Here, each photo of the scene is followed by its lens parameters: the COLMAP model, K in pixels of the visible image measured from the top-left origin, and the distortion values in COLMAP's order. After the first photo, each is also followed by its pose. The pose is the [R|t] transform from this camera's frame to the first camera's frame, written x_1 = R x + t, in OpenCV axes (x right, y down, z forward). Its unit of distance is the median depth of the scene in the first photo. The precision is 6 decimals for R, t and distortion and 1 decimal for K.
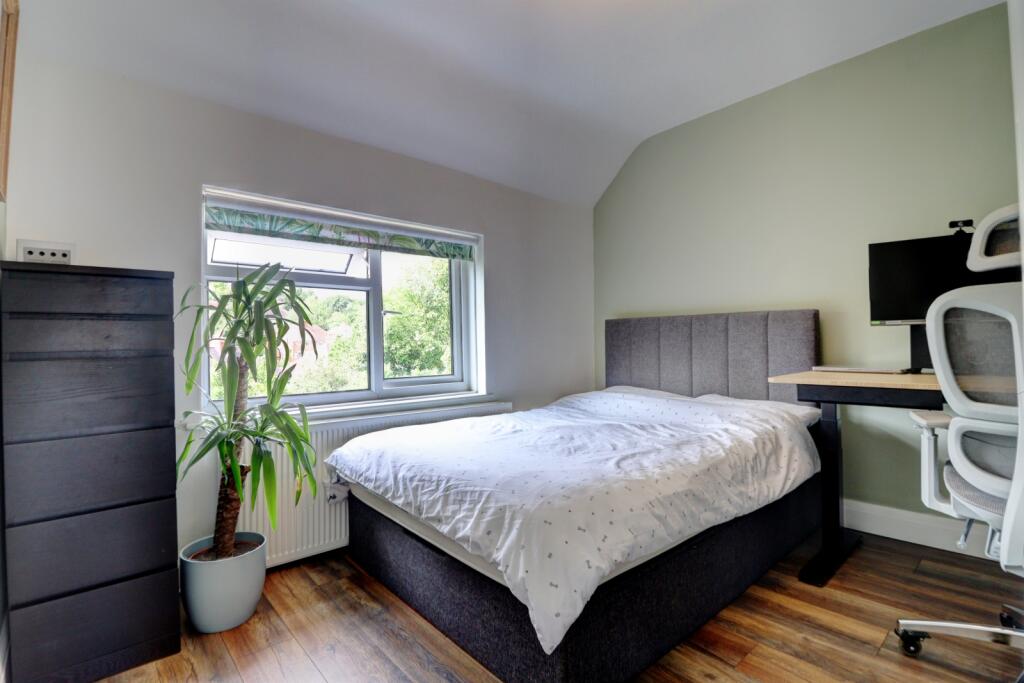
lens RADIAL K [[482.8, 0, 509.1], [0, 482.8, 339.8], [0, 0, 1]] dist [-0.013515, -0.007712]
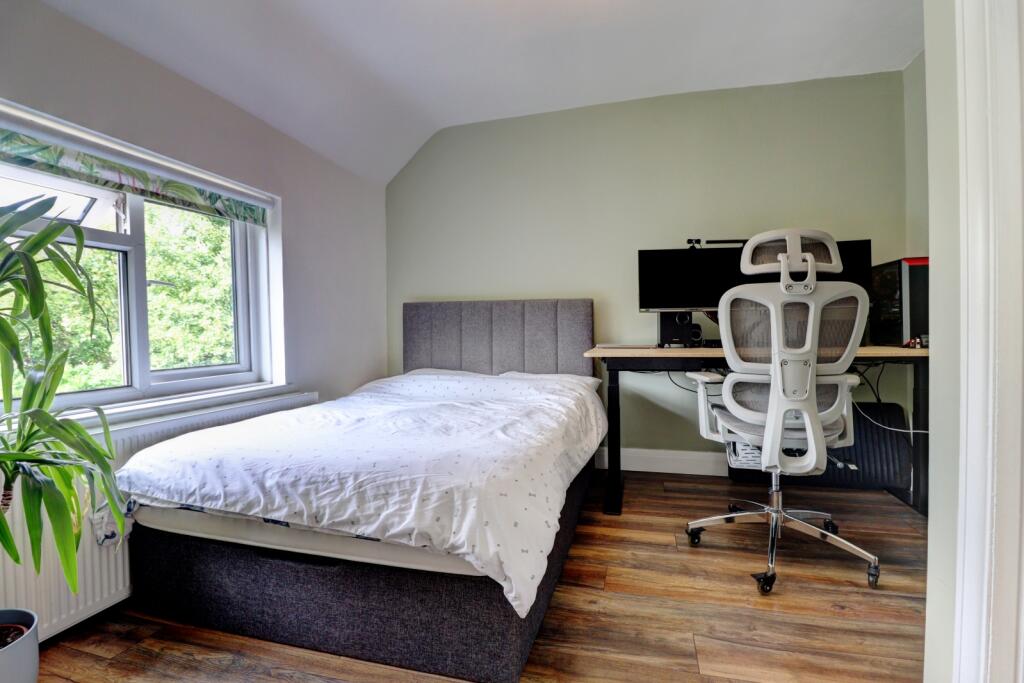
lens RADIAL K [[482.8, 0, 515.7], [0, 482.8, 339.6], [0, 0, 1]] dist [-0.013515, -0.007712]
pose [[0.827718, -0.009711, 0.561060, -0.275105], [-0.004132, 0.999718, 0.023399, 0.016485], [-0.561128, -0.021686, 0.827445, 0.088347]]
